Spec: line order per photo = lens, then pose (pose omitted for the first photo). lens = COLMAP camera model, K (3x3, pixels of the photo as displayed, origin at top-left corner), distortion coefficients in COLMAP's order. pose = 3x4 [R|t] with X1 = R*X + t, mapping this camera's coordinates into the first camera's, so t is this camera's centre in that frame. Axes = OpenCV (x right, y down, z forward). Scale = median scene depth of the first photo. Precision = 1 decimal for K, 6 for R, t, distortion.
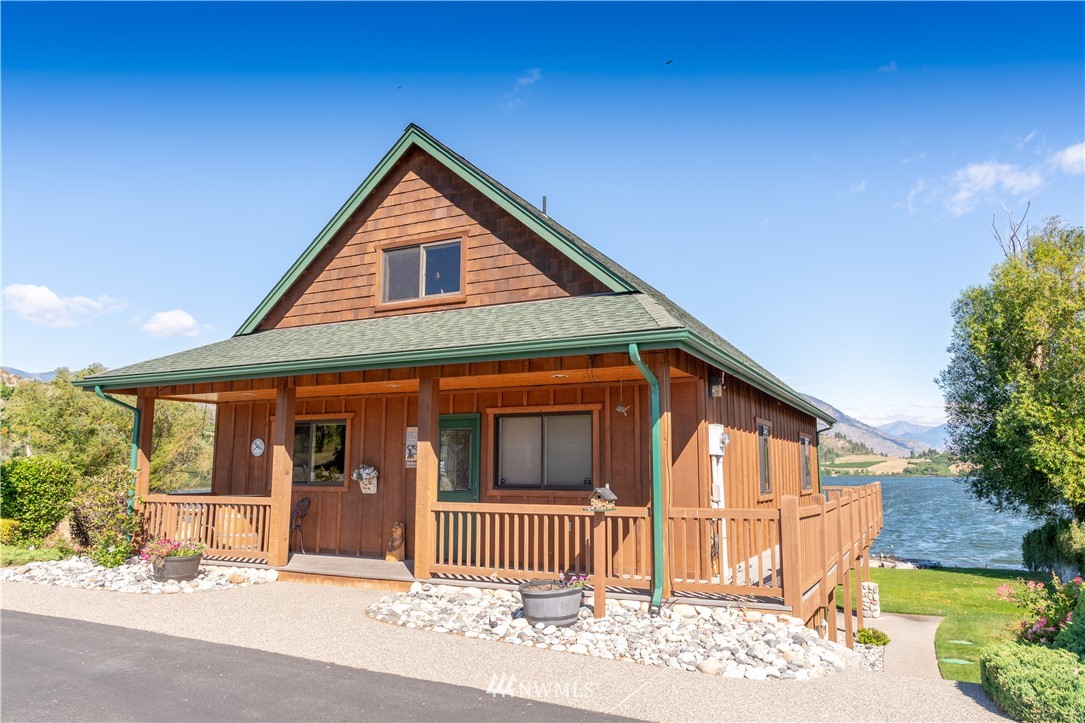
lens RADIAL K [[751.1, 0, 542.5], [0, 751.1, 361.5], [0, 0, 1]] dist [-0.009170, -0.001654]
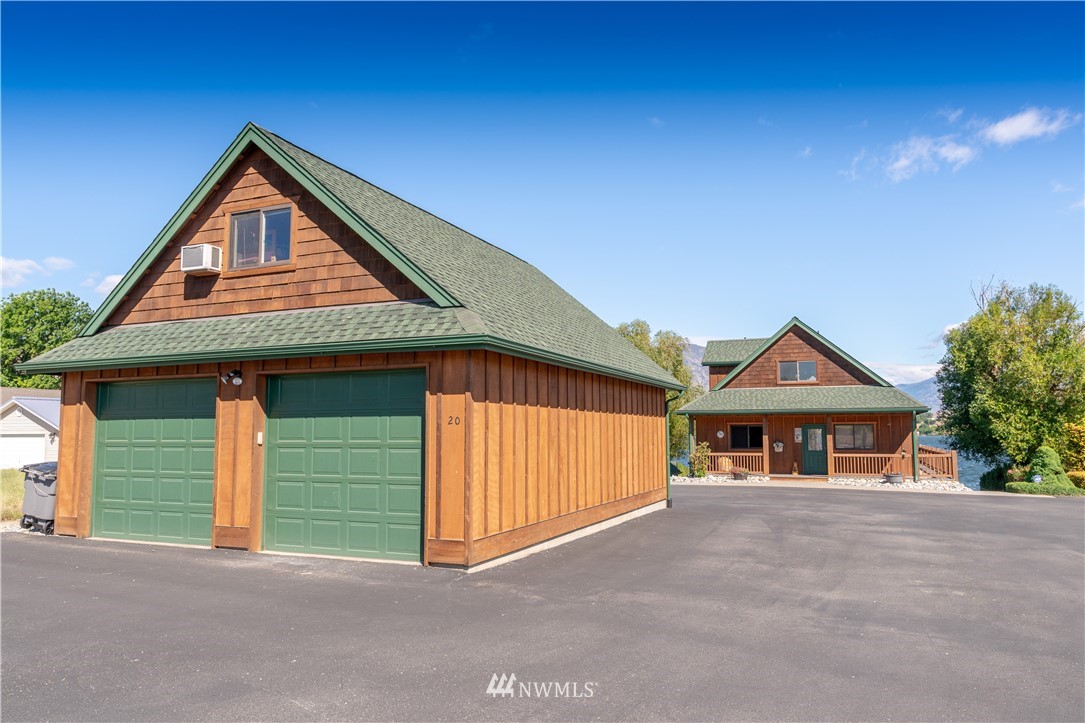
lens RADIAL K [[751.1, 0, 542.5], [0, 751.1, 361.5], [0, 0, 1]] dist [-0.009170, -0.001654]
pose [[0.997473, 0.003396, 0.070969, -0.550527], [-0.007172, 0.998568, 0.053016, -0.125625], [-0.070687, -0.053391, 0.996069, -0.710527]]
